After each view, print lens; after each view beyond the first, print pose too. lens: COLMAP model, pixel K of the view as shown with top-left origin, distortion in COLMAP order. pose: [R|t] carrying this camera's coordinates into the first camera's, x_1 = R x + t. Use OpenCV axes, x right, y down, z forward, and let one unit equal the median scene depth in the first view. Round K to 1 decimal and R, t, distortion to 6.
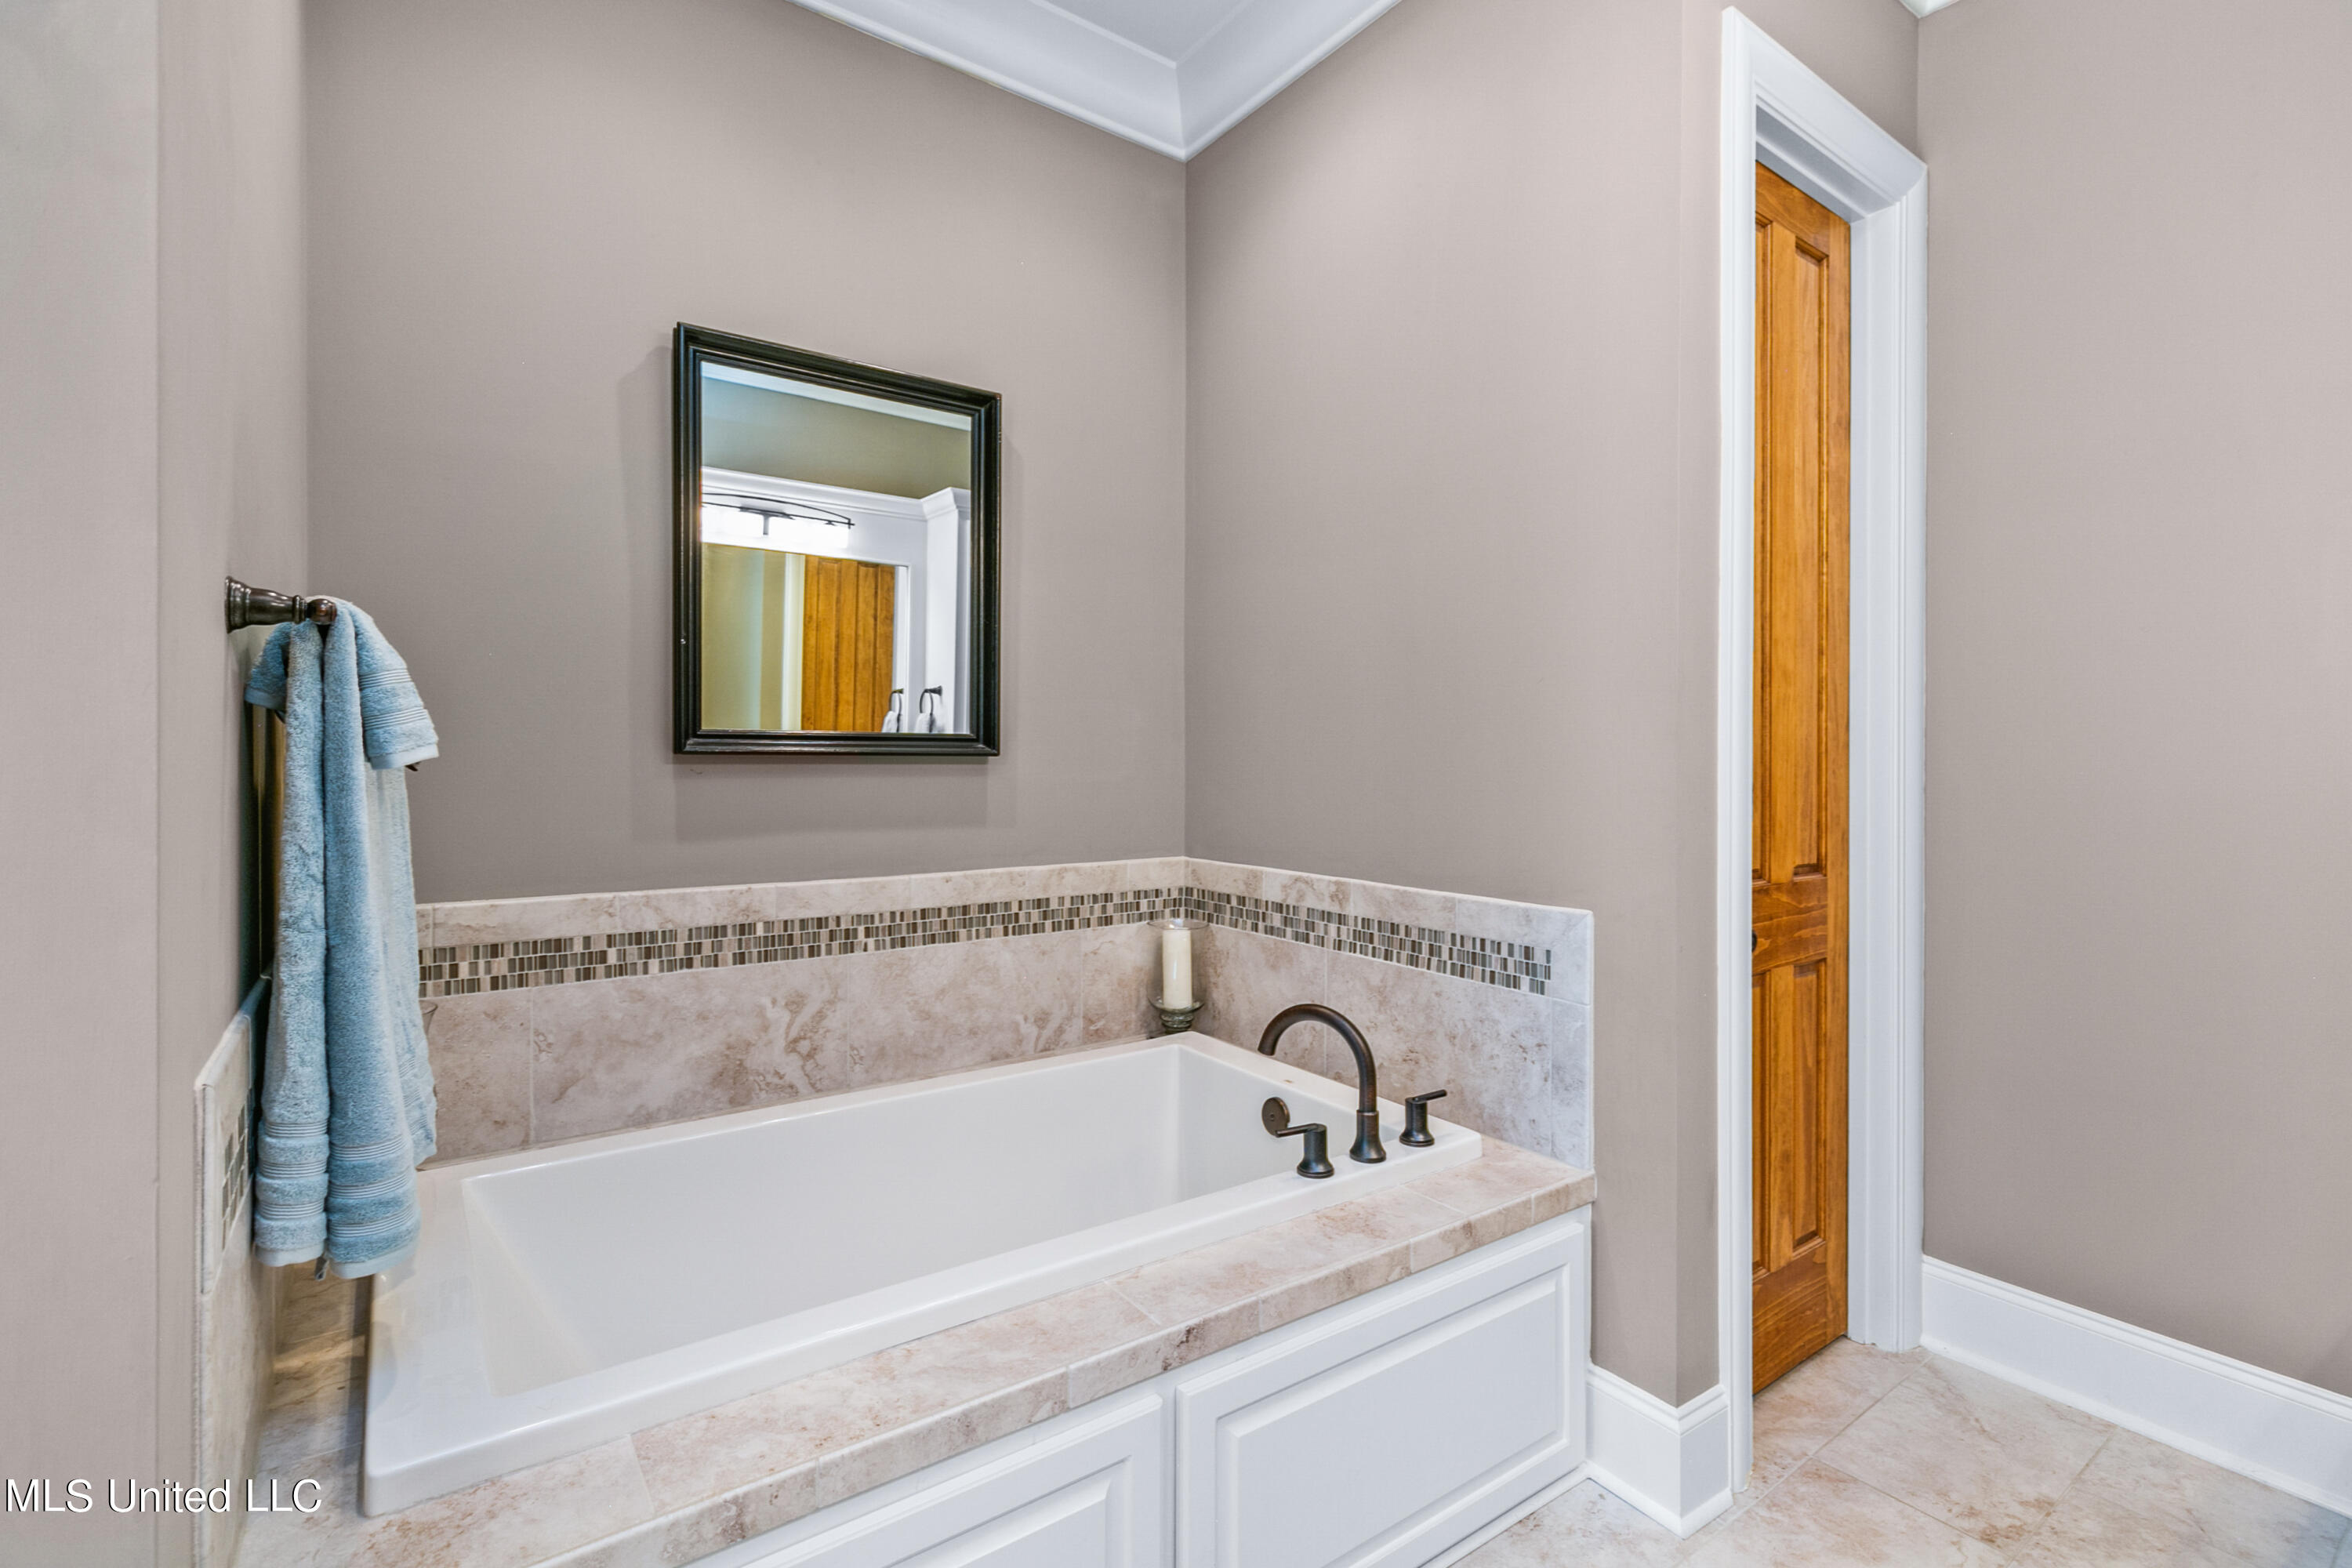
lens RADIAL K [[1069.8, 0, 1179.7], [0, 1069.8, 760.8], [0, 0, 1]] dist [0.004327, 0.000093]
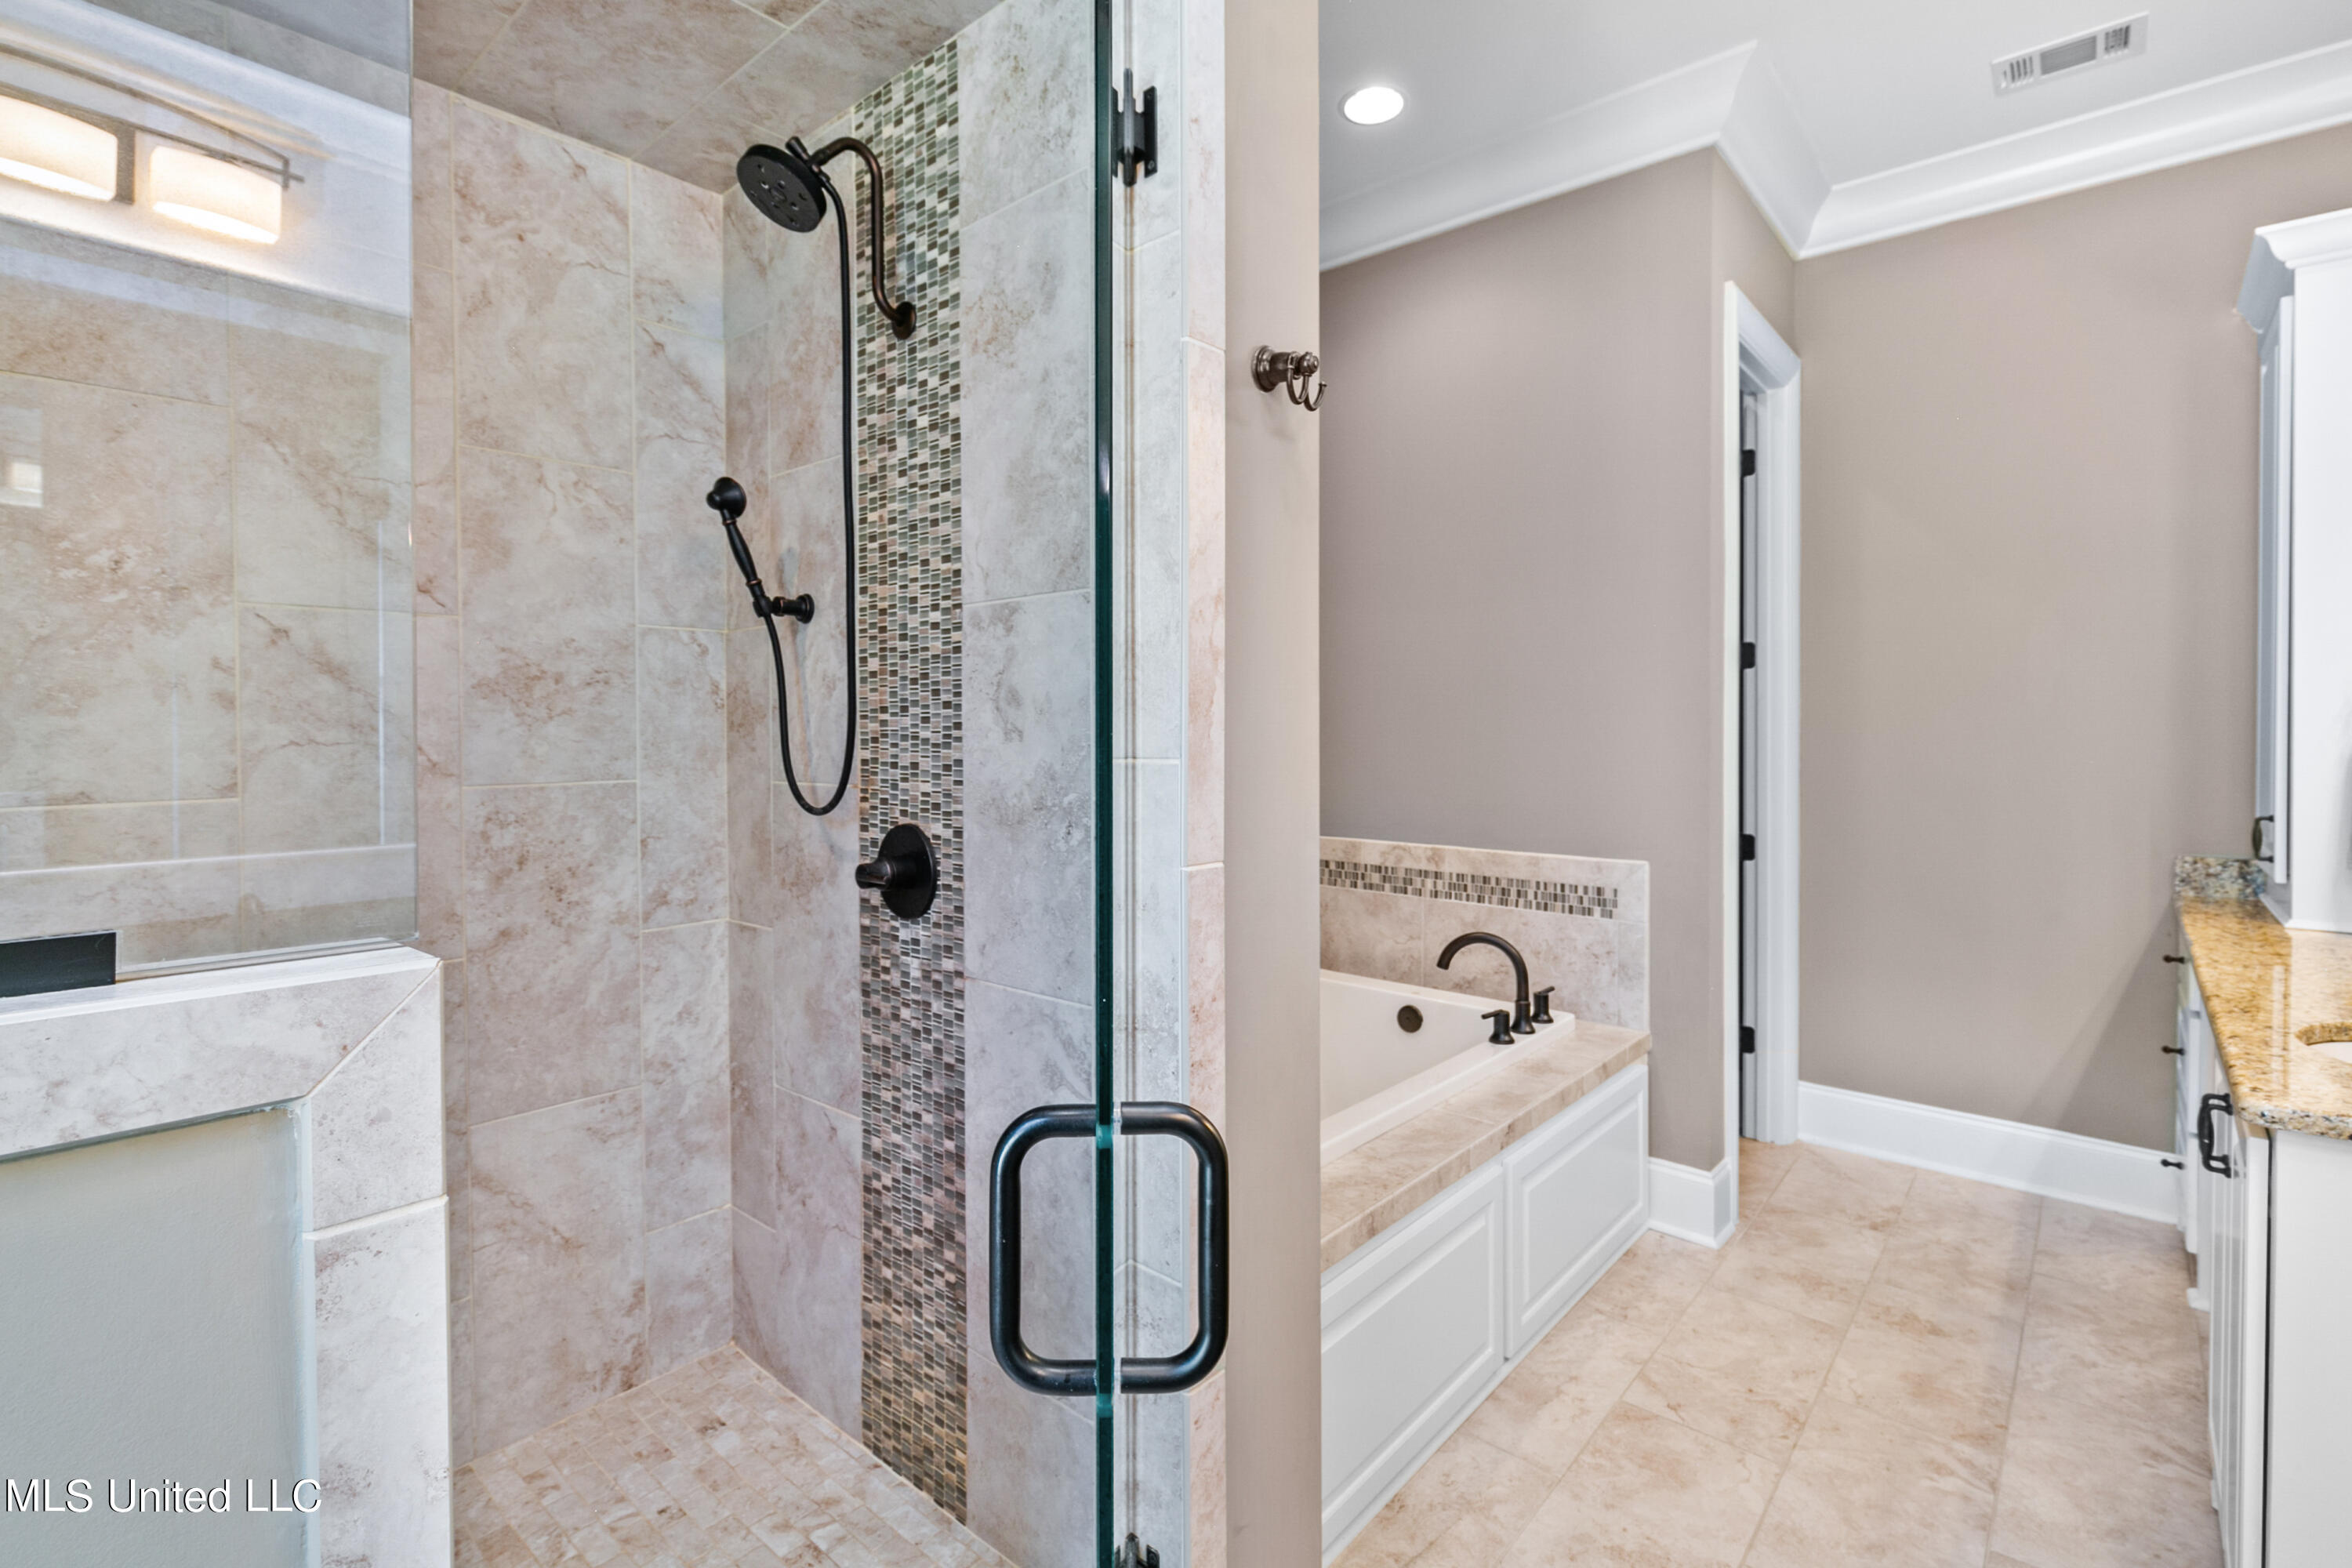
lens RADIAL K [[1069.8, 0, 1195.0], [0, 1069.8, 743.5], [0, 0, 1]] dist [0.004327, 0.000093]
pose [[0.972641, -0.009053, 0.232138, -0.558280], [0.006189, 0.999896, 0.013061, -0.048913], [-0.232232, -0.011267, 0.972595, -0.312513]]
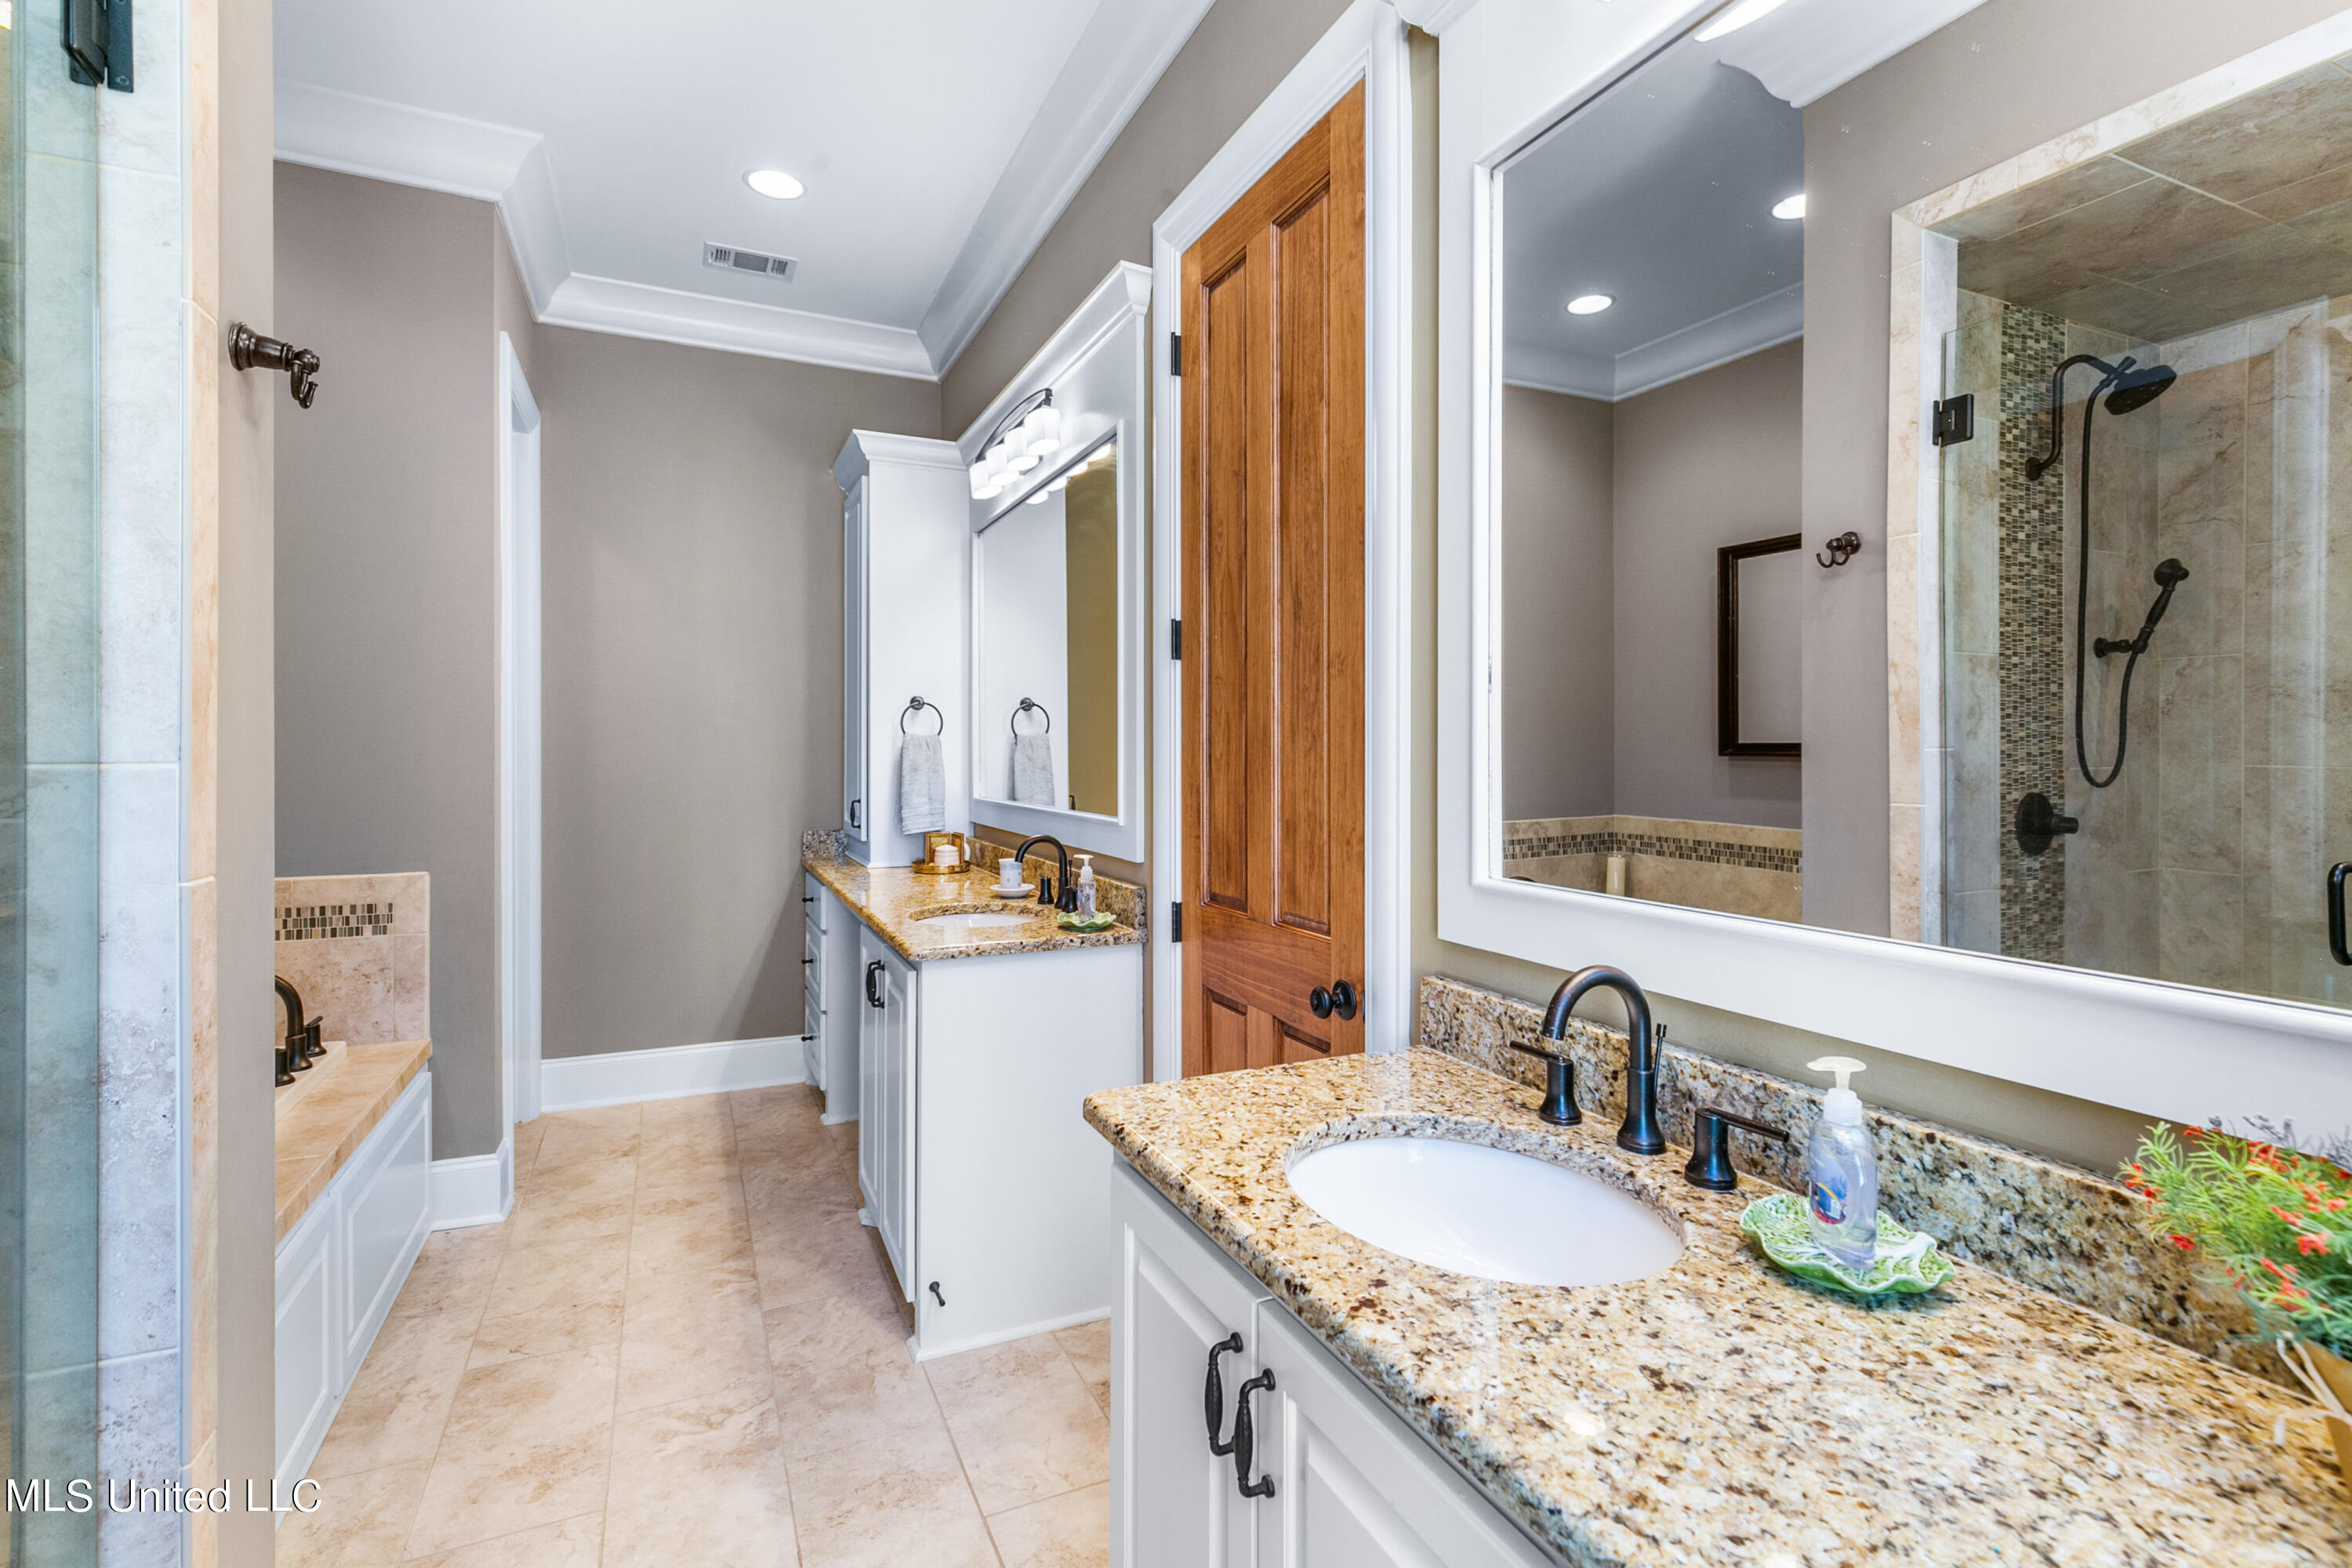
lens RADIAL K [[1069.8, 0, 1151.7], [0, 1069.8, 764.0], [0, 0, 1]] dist [0.004327, 0.000093]
pose [[0.202751, -0.017224, 0.979079, -0.860207], [-0.001467, 0.999839, 0.017893, -0.042303], [-0.979229, -0.005064, 0.202694, -0.318809]]
